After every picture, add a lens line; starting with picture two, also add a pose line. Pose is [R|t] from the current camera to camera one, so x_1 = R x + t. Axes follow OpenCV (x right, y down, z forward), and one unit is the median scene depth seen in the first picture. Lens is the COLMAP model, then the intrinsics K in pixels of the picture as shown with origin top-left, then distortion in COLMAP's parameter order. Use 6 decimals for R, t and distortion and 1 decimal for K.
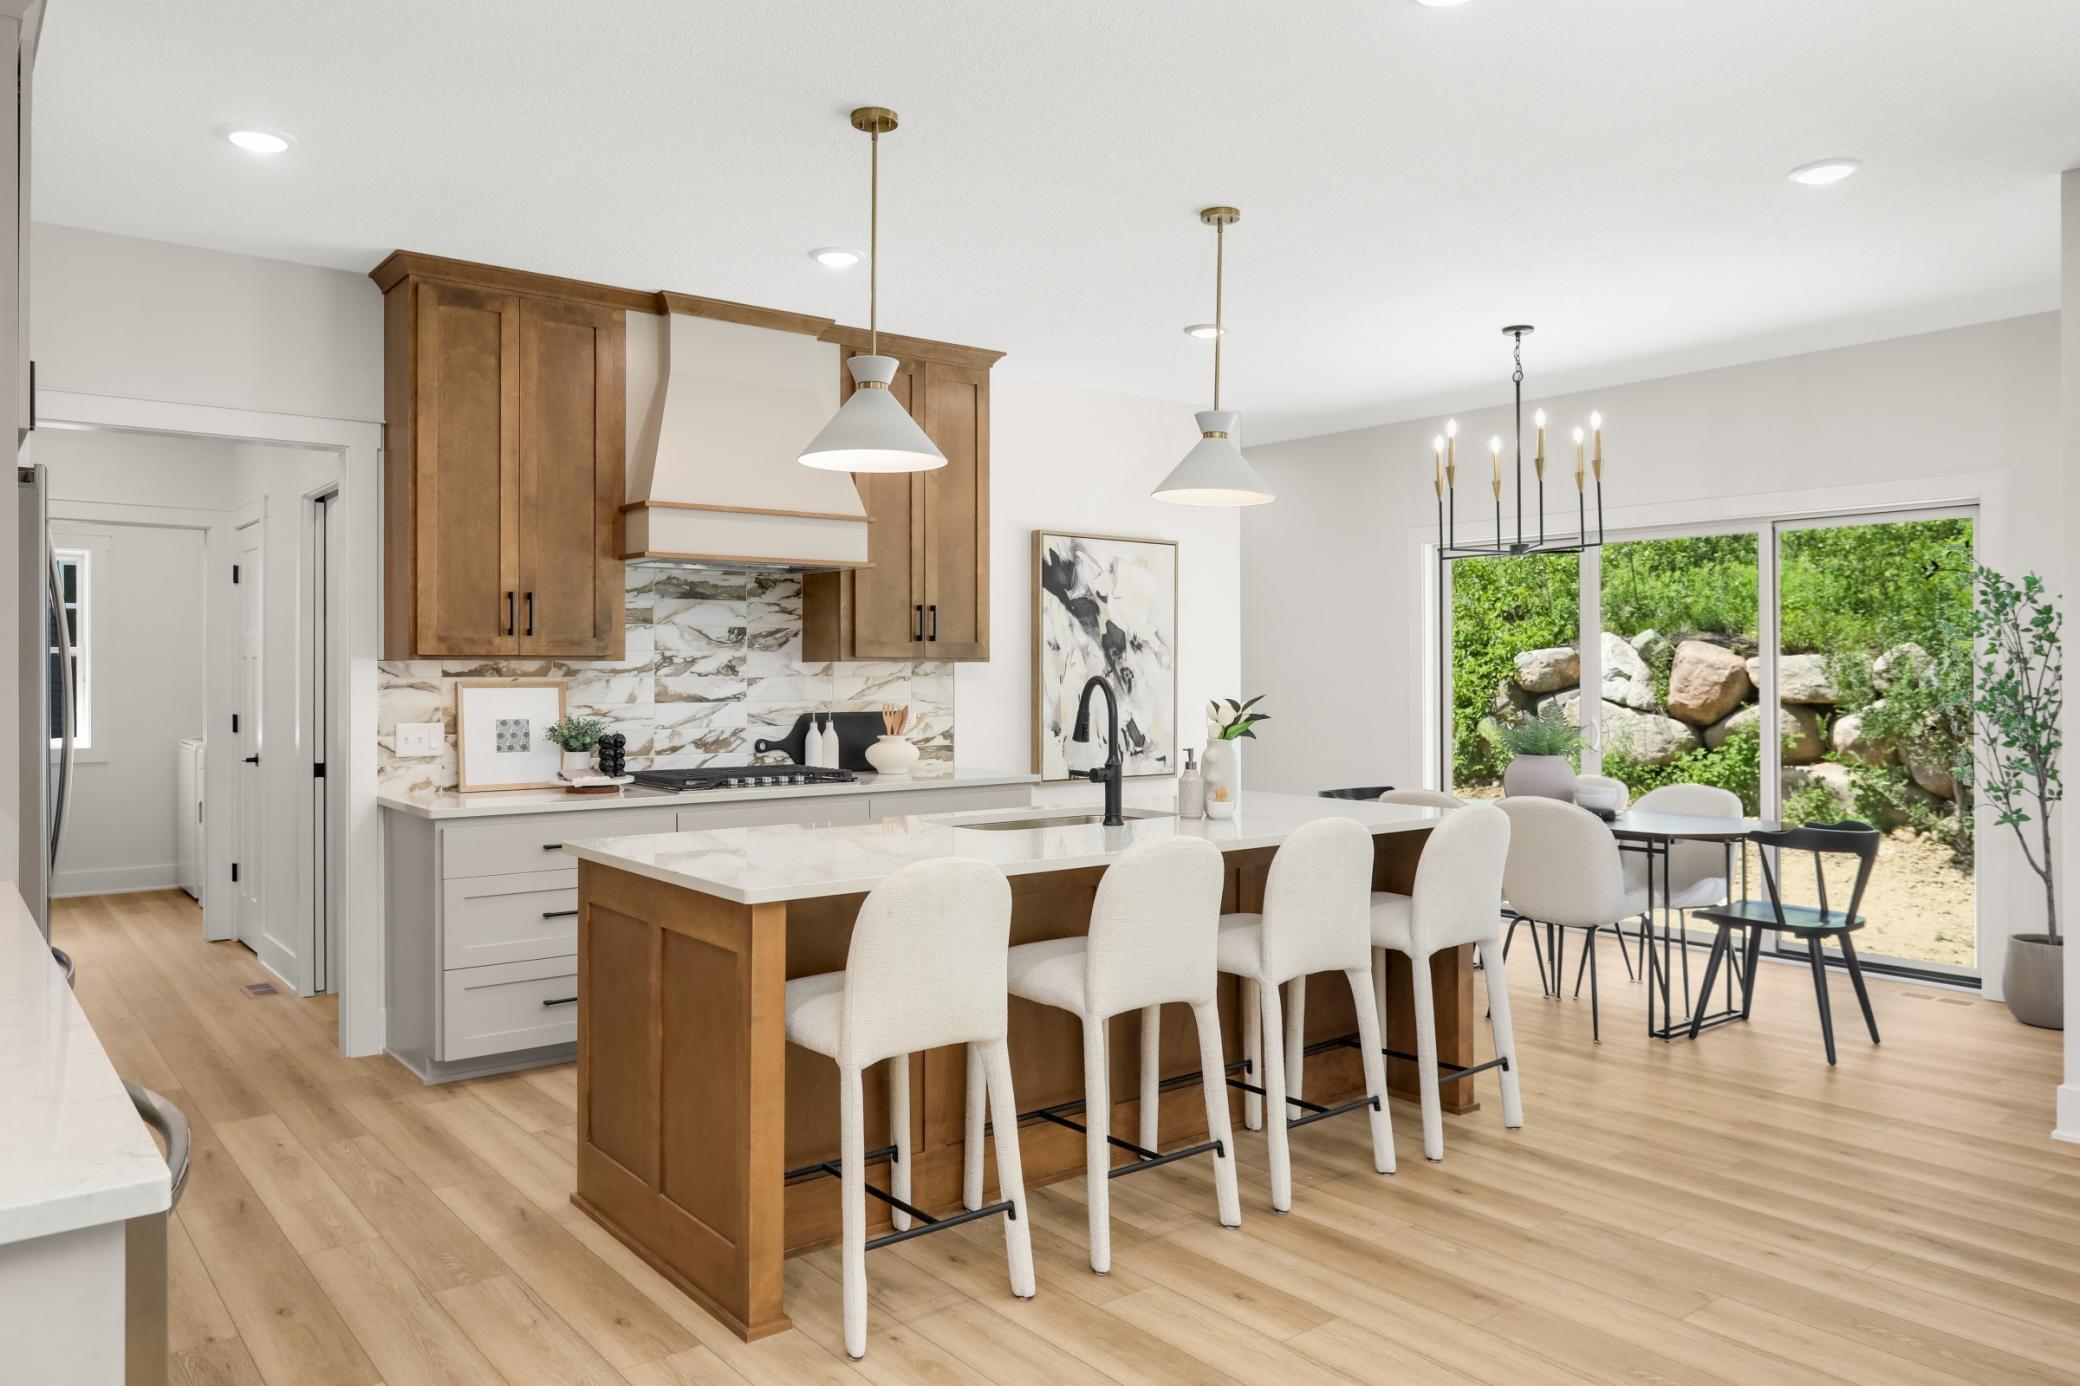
lens RADIAL K [[1424.2, 0, 1037.0], [0, 1424.2, 671.6], [0, 0, 1]] dist [0.004640, 0.000407]
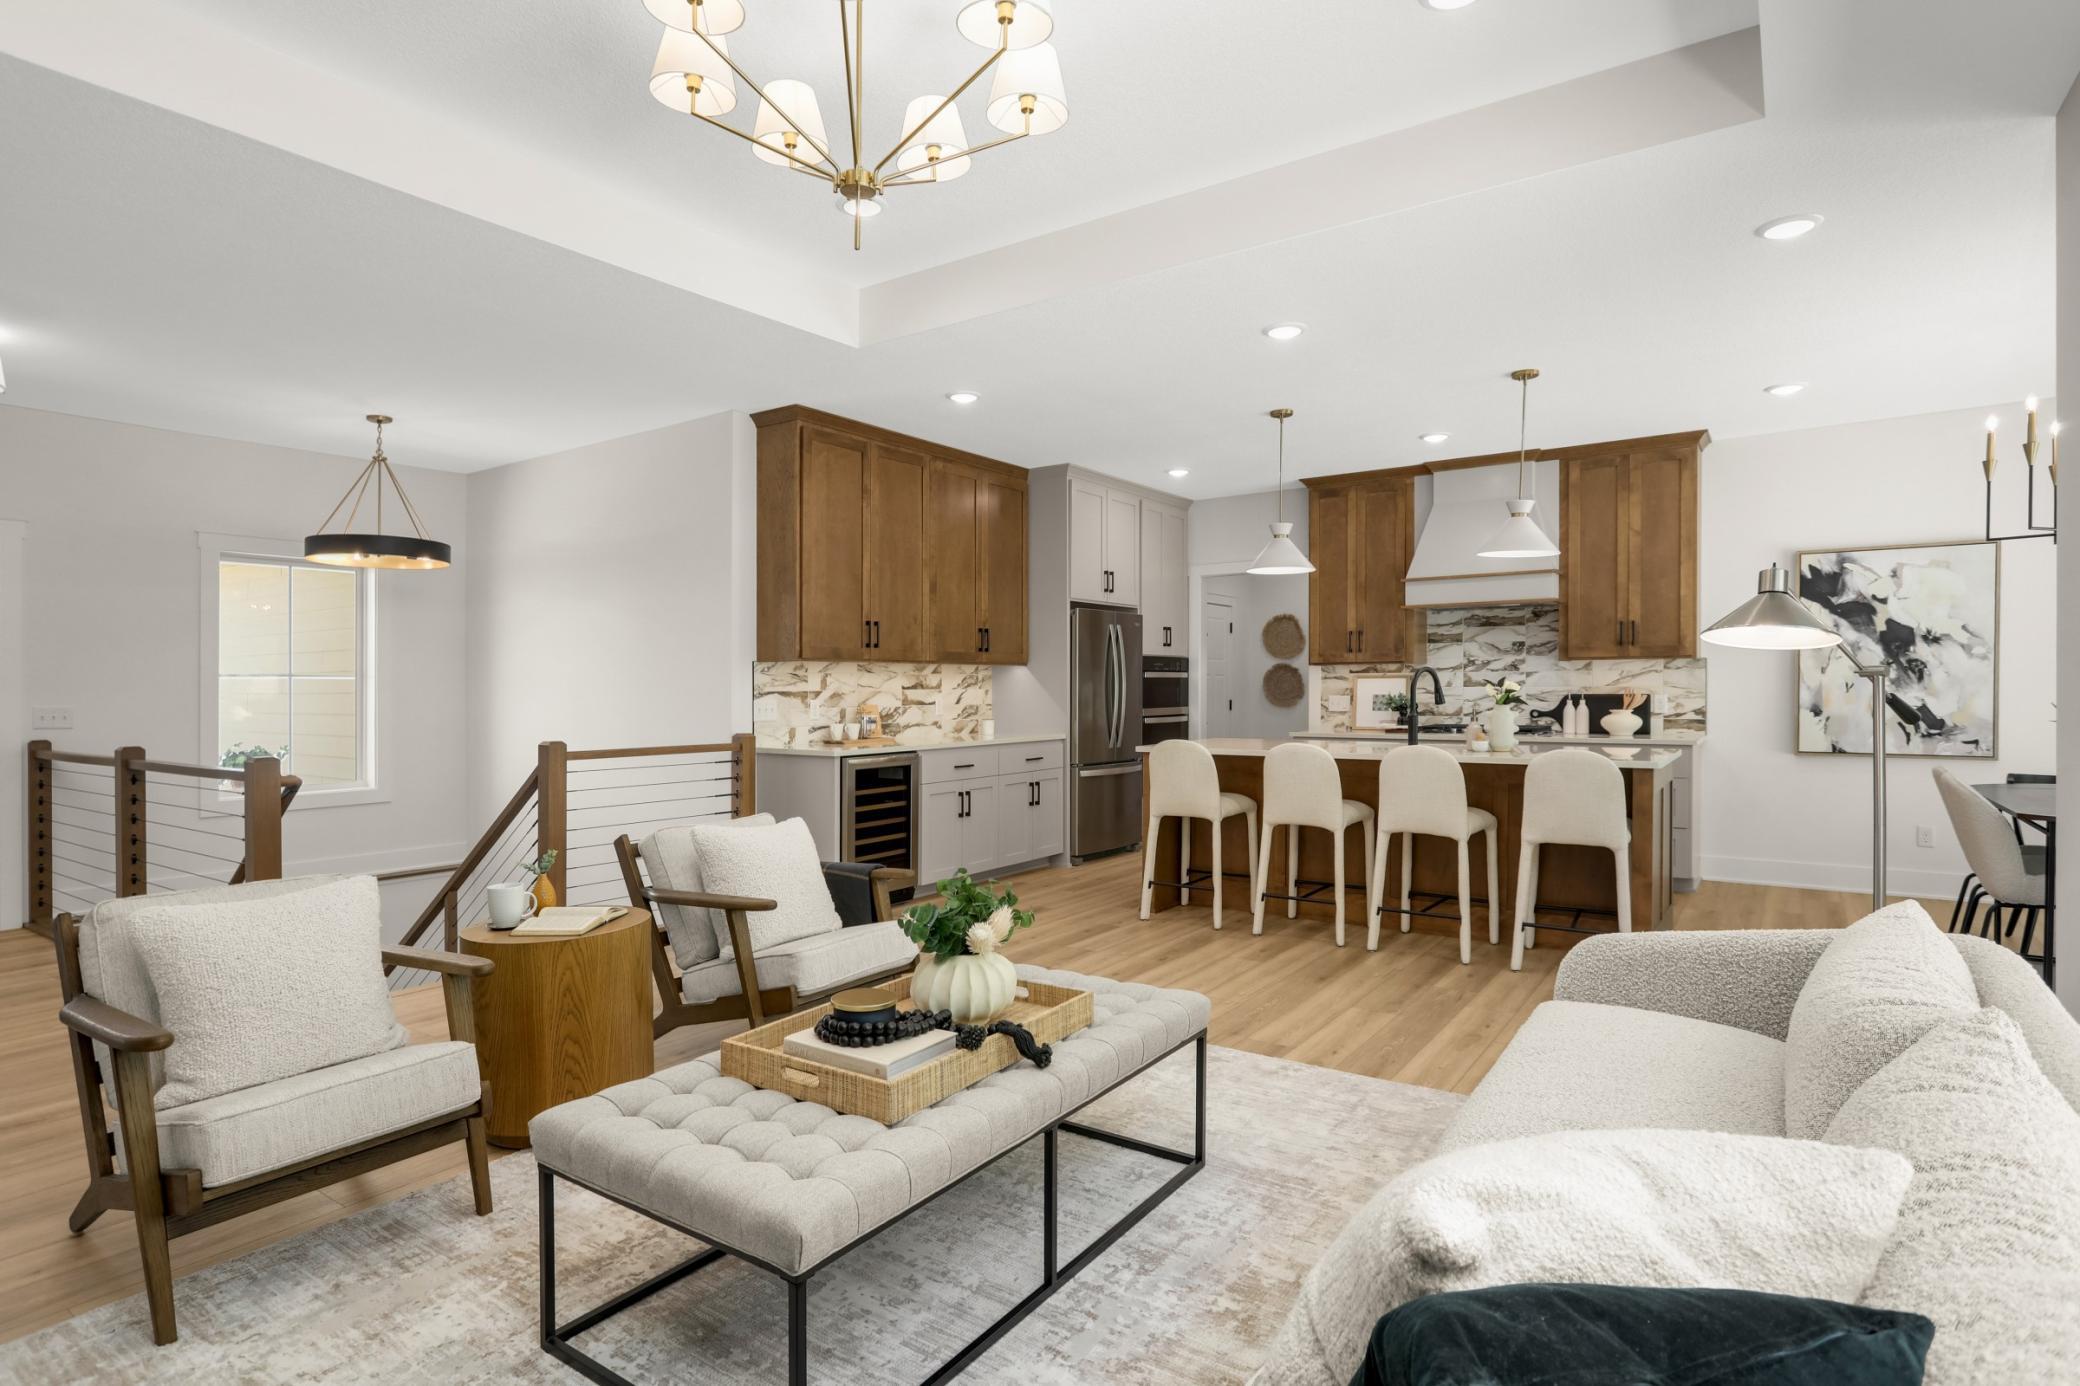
lens RADIAL K [[1071.4, 0, 1038.7], [0, 1071.4, 697.5], [0, 0, 1]] dist [0.000912, 0.000055]
pose [[0.299146, 0.009380, -0.954161, 0.788310], [0.008028, 0.999892, 0.012347, 0.013634], [0.954174, -0.011353, 0.299038, 0.092584]]
